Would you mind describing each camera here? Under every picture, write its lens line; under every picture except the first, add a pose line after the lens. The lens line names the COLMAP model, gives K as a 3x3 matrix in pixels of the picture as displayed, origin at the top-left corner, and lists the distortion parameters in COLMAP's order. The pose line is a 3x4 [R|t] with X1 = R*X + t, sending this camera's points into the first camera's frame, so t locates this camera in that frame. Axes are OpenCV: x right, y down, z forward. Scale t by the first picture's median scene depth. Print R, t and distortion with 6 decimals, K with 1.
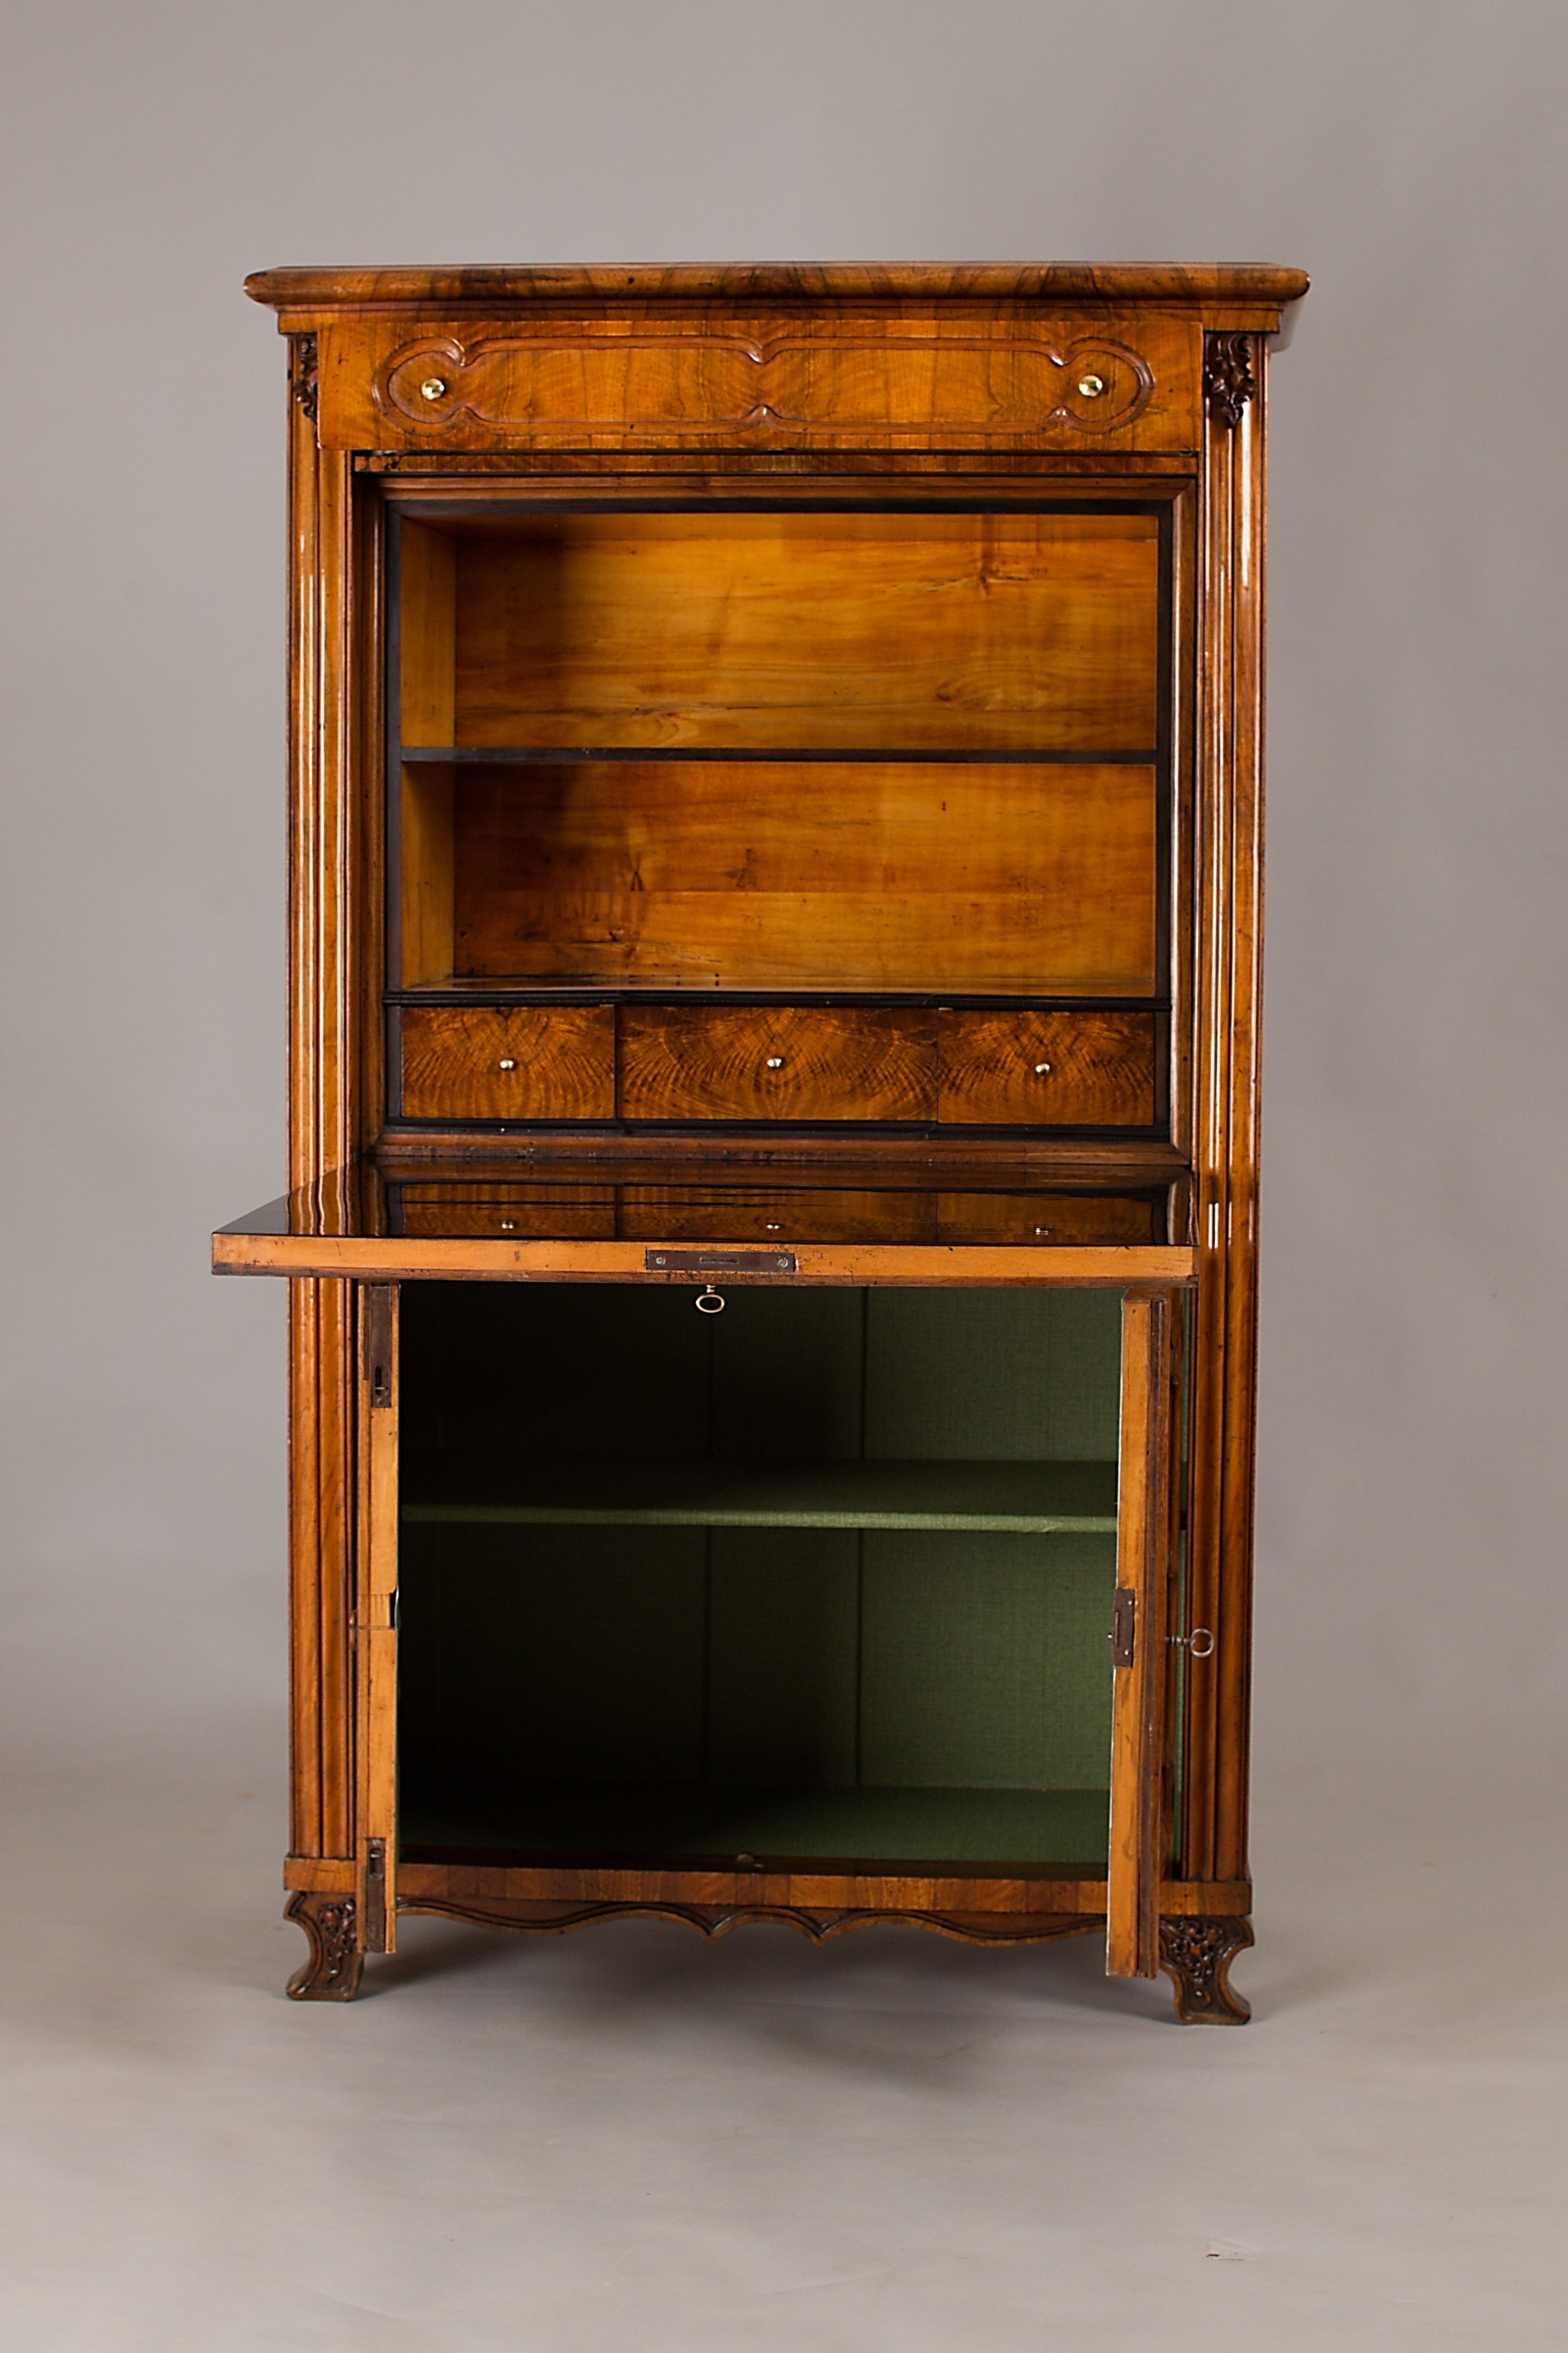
lens RADIAL K [[3344.7, 0, 784.0], [0, 3344.7, 1176.5], [0, 0, 1]] dist [-0.012057, -0.019972]
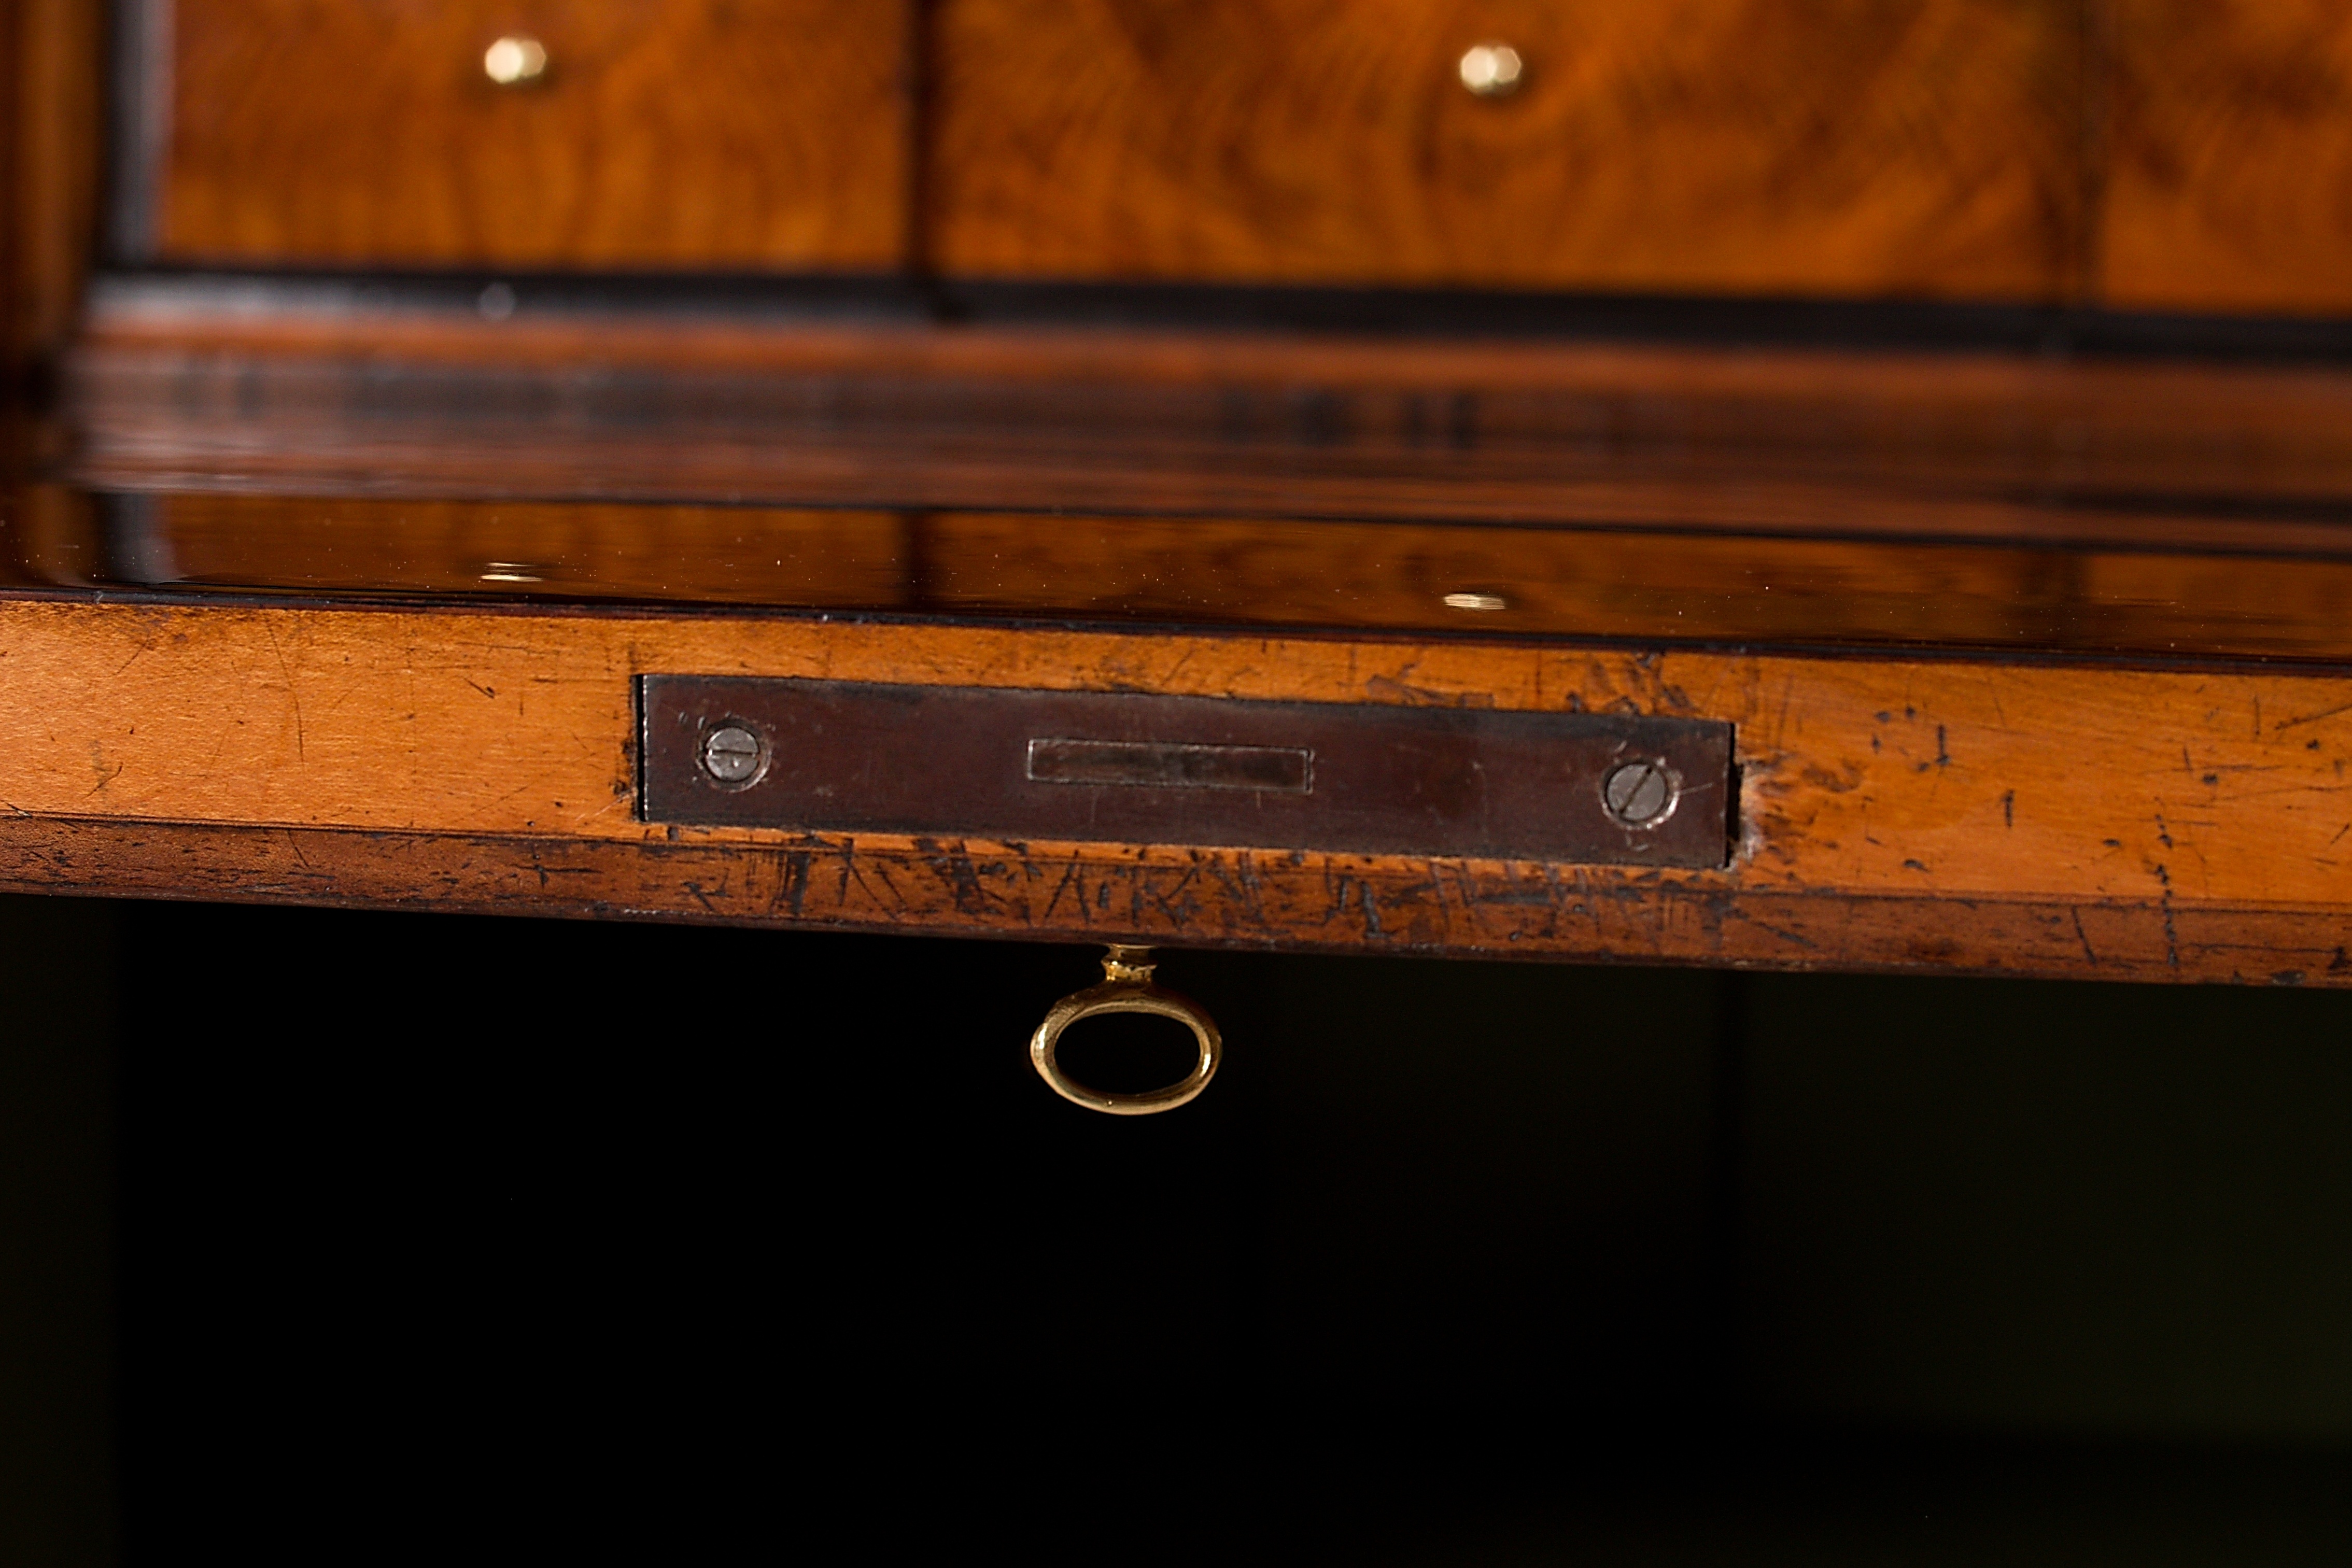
lens RADIAL K [[3462.9, 0, 1176.0], [0, 3462.9, 784.0], [0, 0, 1]] dist [-0.008627, -0.037162]
pose [[0.997360, 0.024951, -0.068199, -0.008248], [-0.023749, 0.999549, 0.018378, 0.020065], [0.068626, -0.016709, 0.997502, 0.741861]]
